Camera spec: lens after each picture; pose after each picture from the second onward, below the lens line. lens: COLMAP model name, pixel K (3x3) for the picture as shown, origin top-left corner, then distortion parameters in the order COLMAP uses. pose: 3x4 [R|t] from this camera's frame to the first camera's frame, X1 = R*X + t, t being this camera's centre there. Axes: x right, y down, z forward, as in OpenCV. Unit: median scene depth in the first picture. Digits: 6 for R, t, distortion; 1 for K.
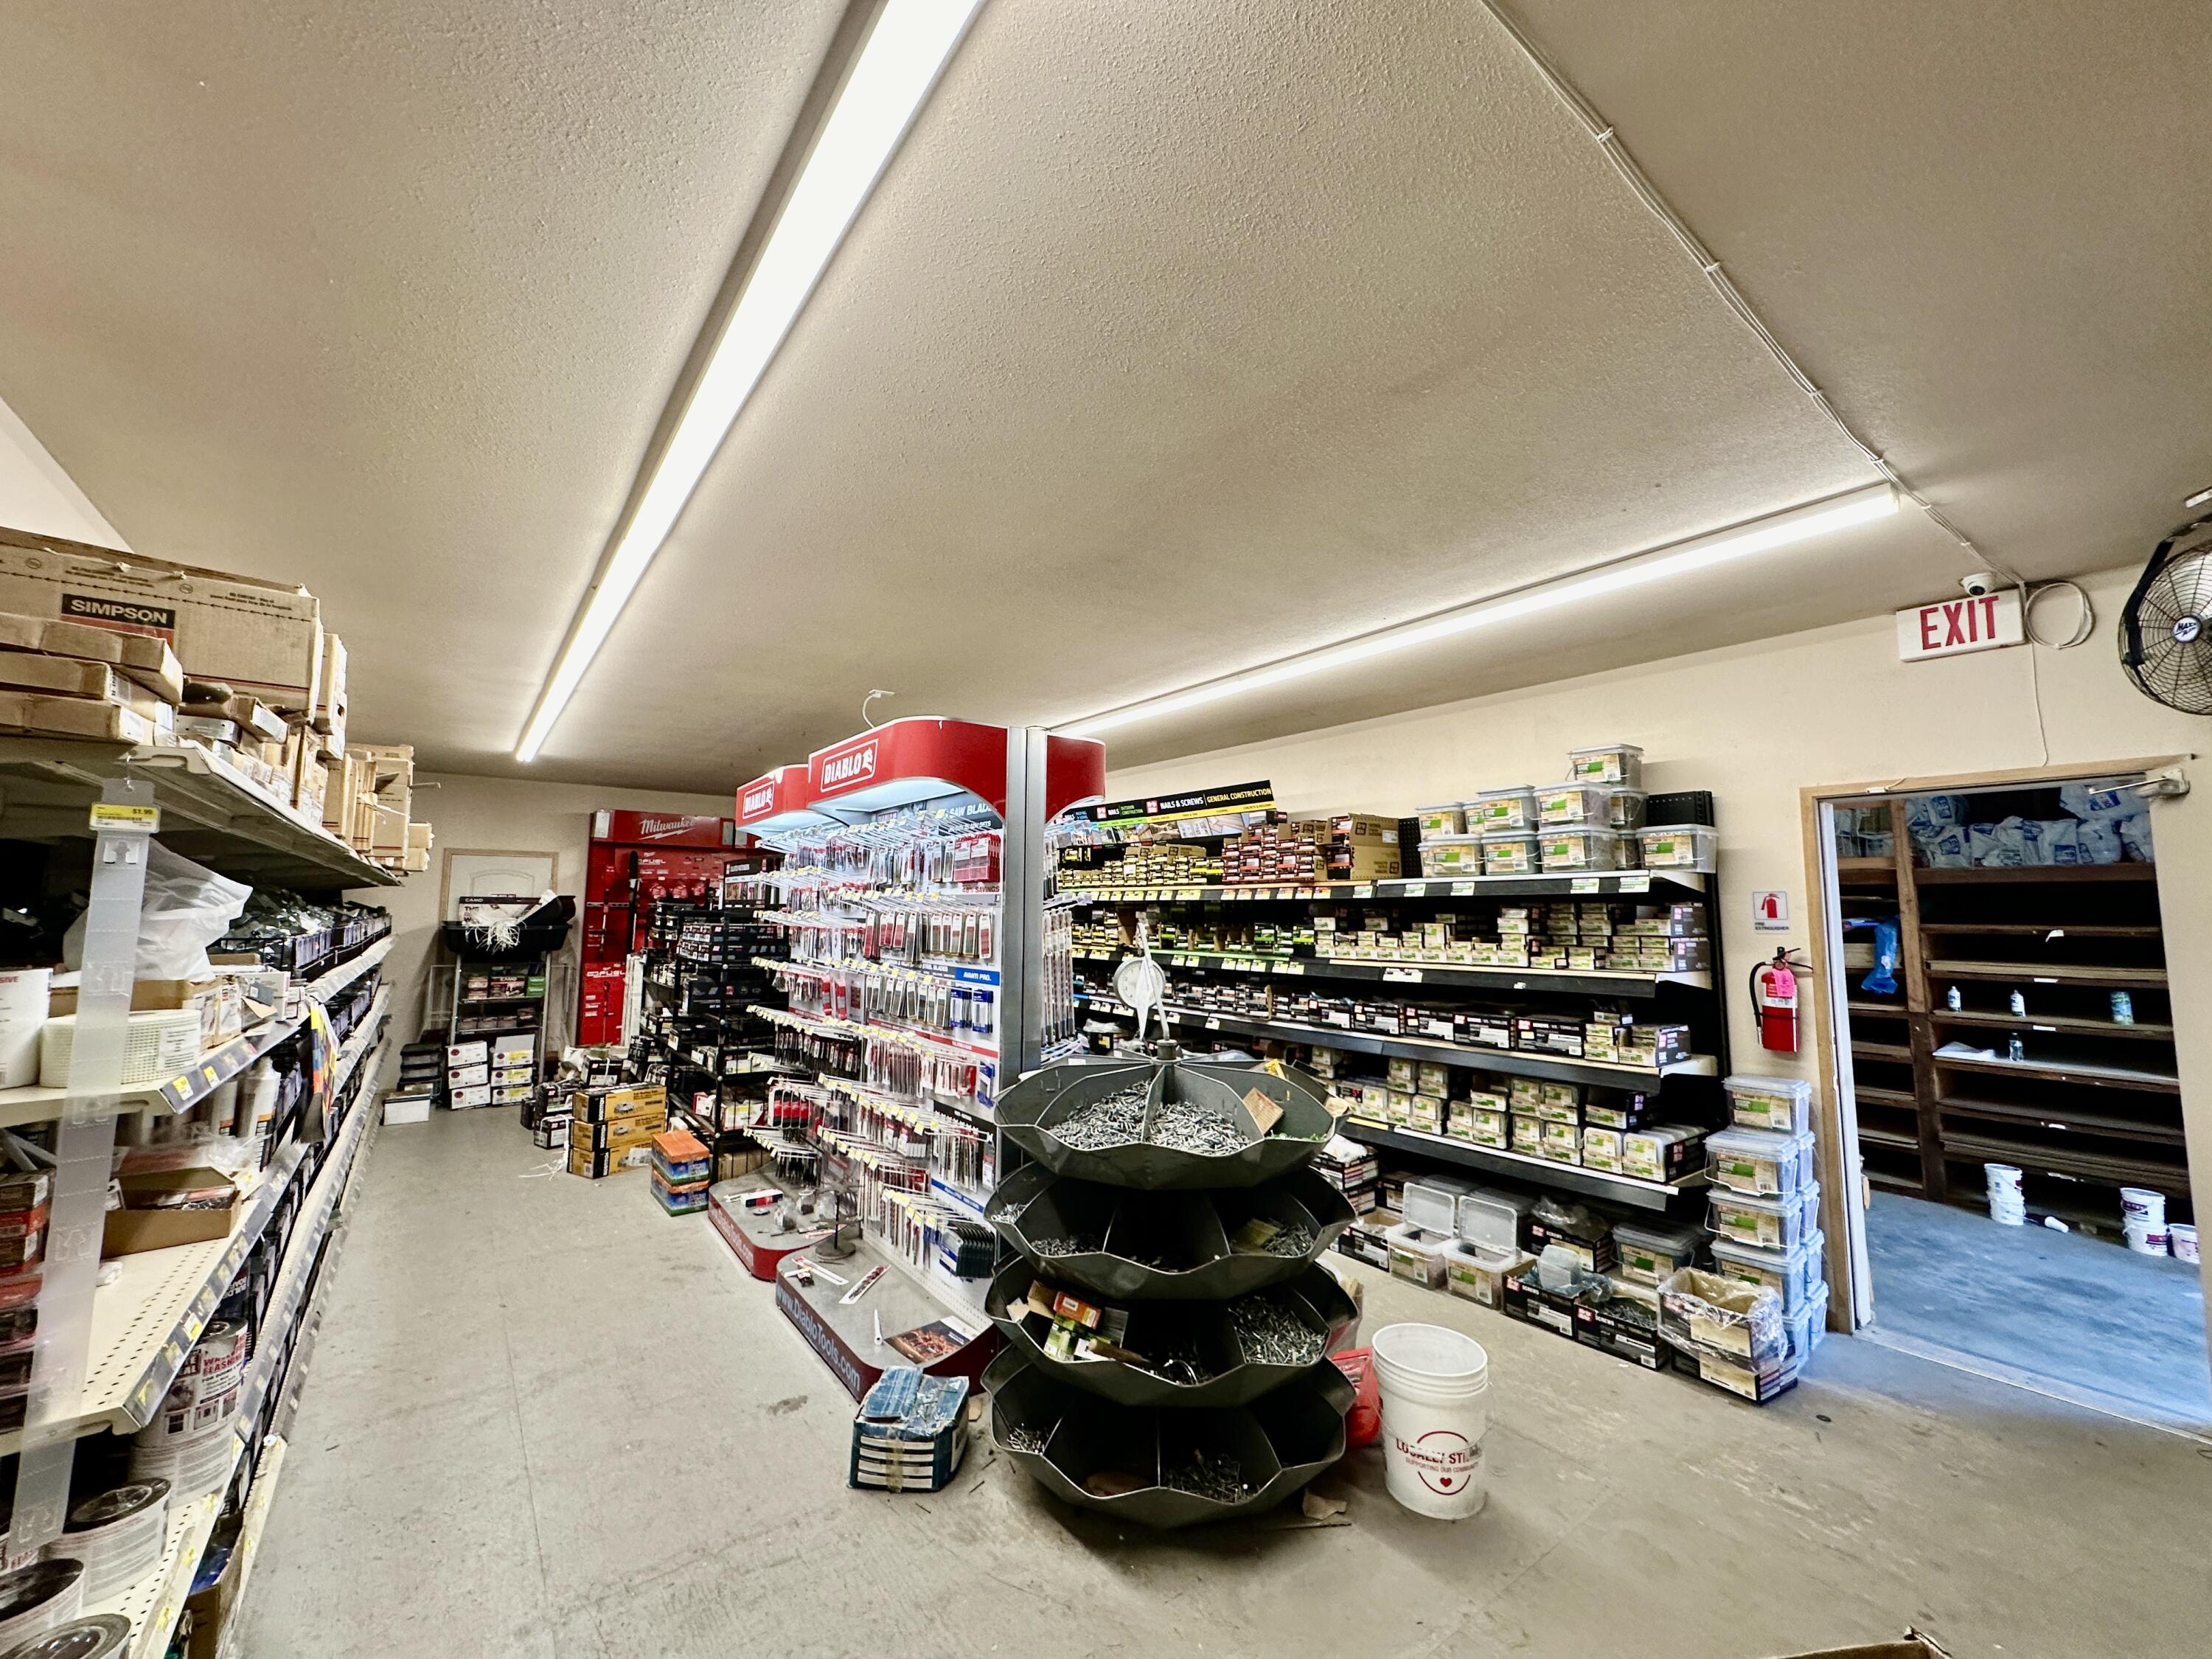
lens RADIAL K [[884.0, 0, 1106.0], [0, 884.0, 829.5], [0, 0, 1]] dist [0.000535, -0.000317]
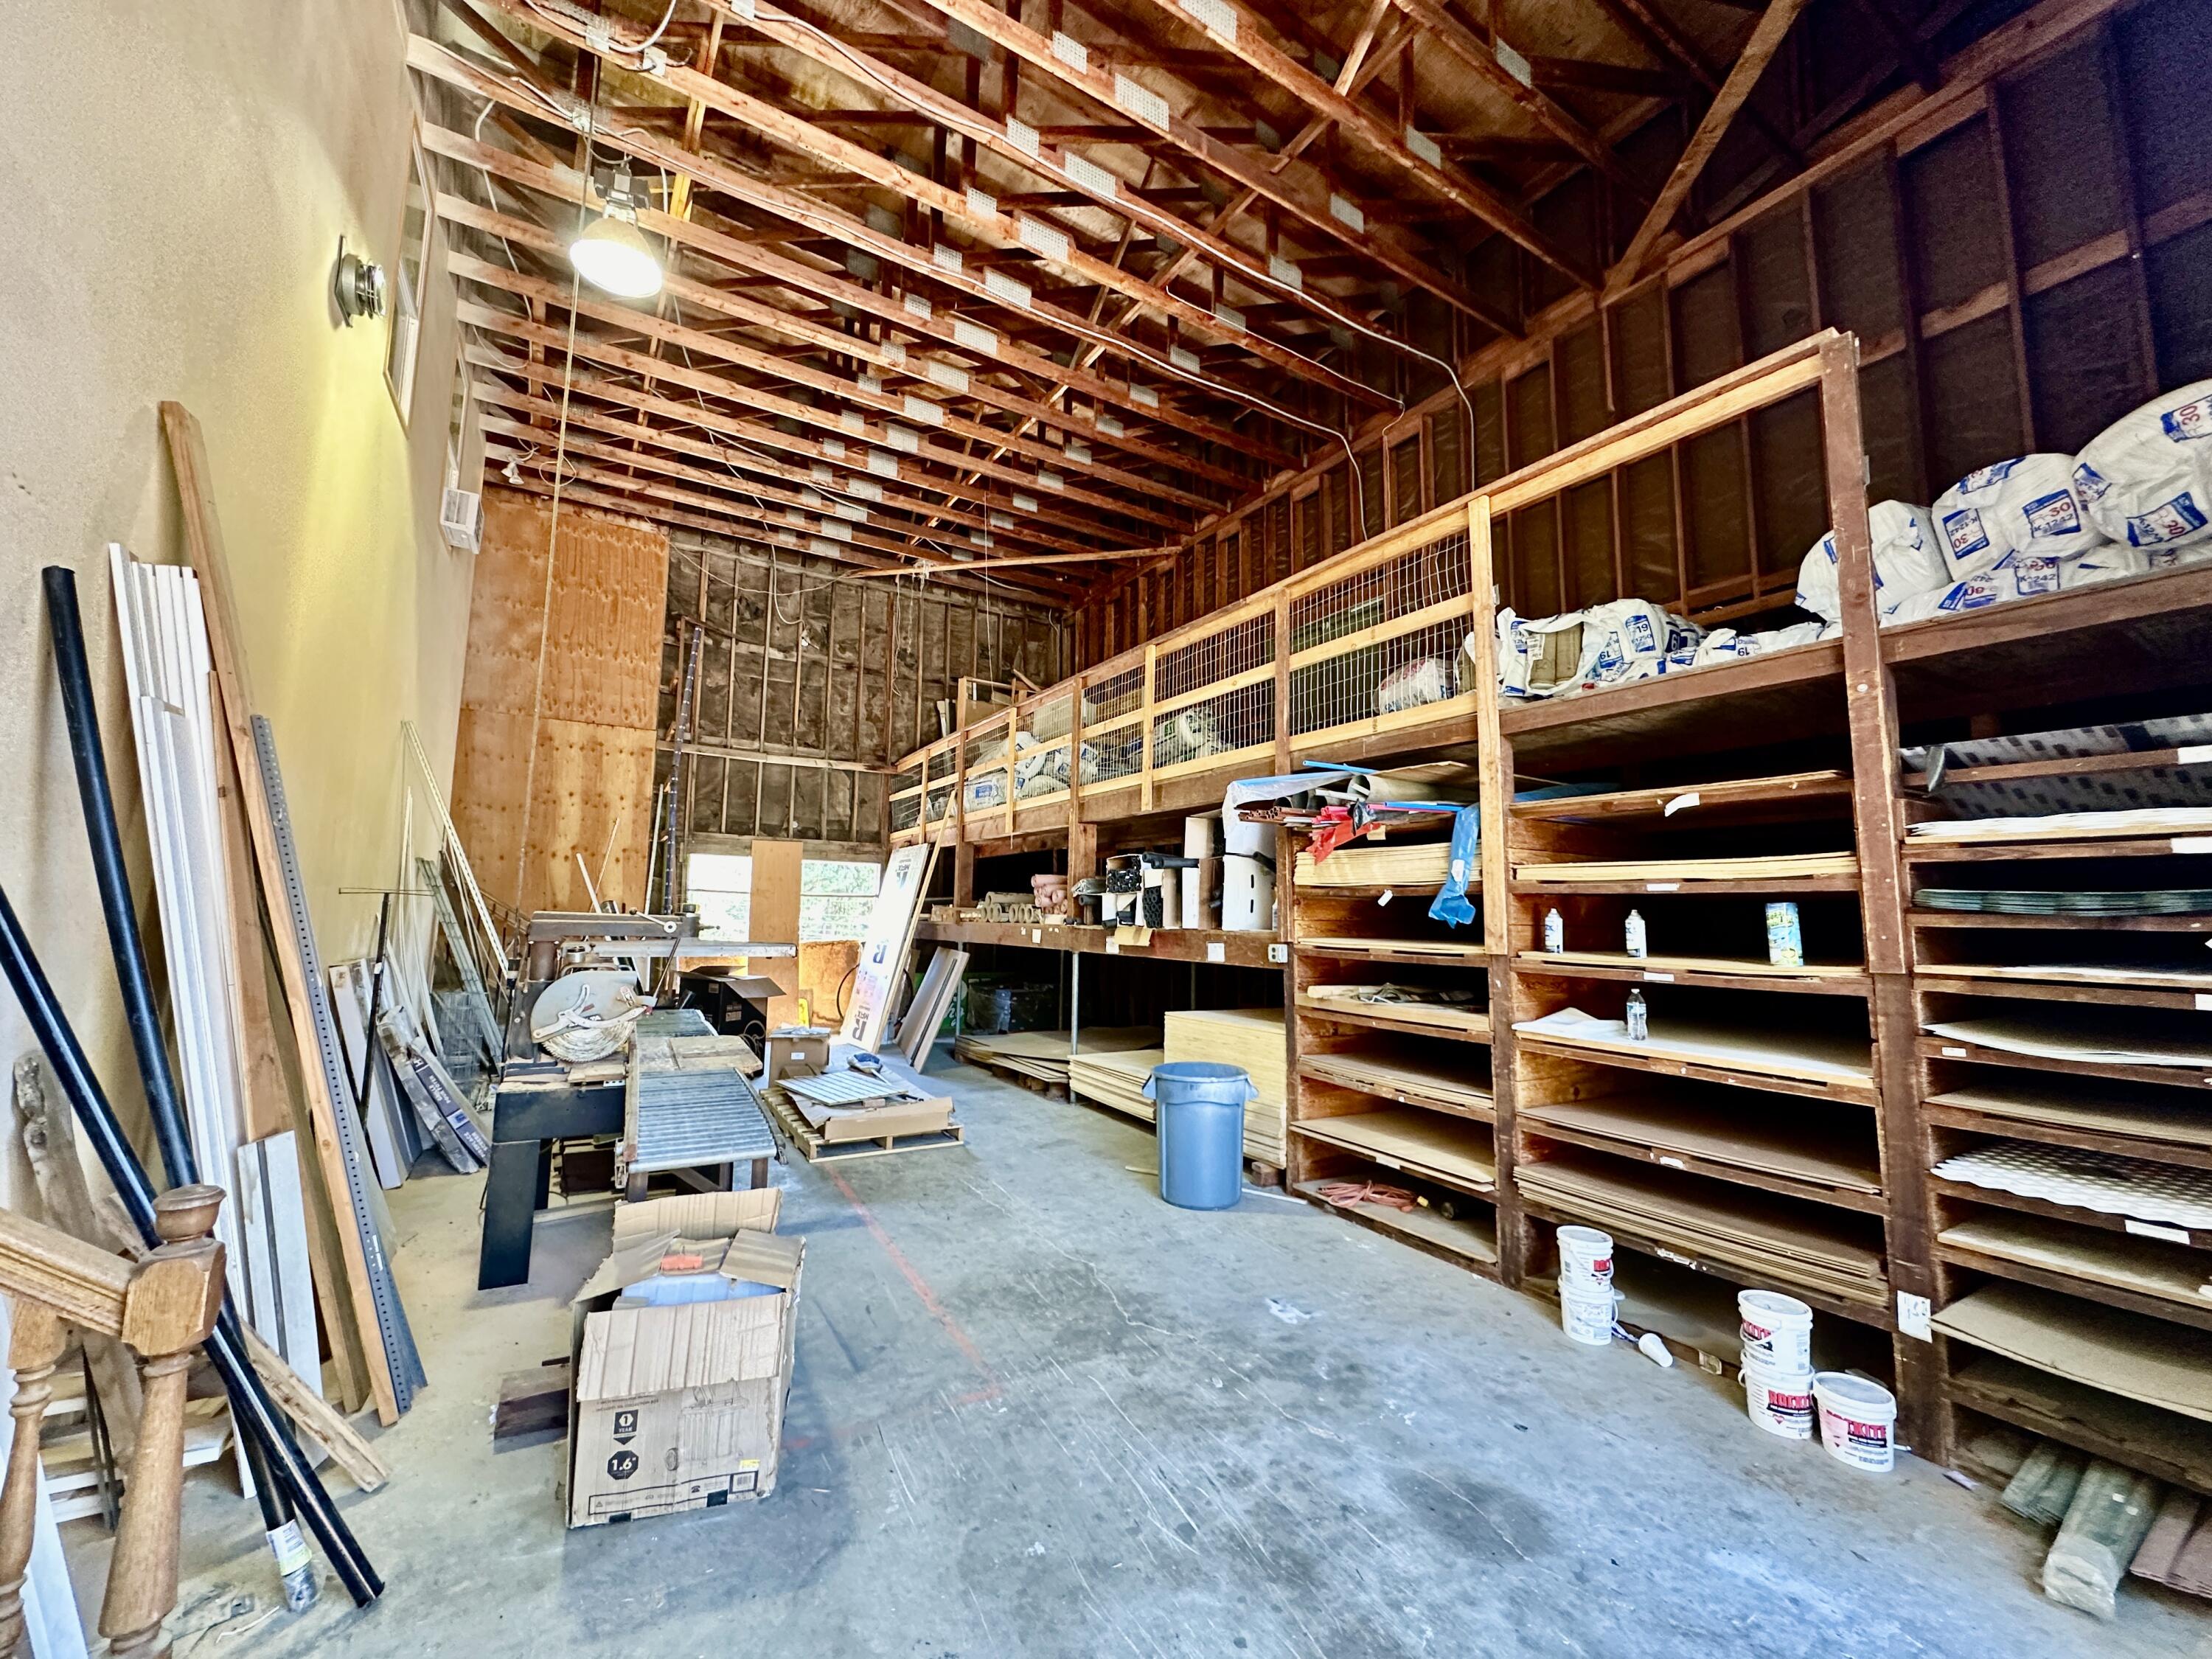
lens RADIAL K [[884.0, 0, 1106.0], [0, 884.0, 829.5], [0, 0, 1]] dist [0.000535, -0.000317]
pose [[0.993866, -0.000362, -0.110592, 0.767648], [-0.000167, 0.999989, -0.004775, 0.135080], [0.110592, 0.004765, 0.993854, 0.421655]]
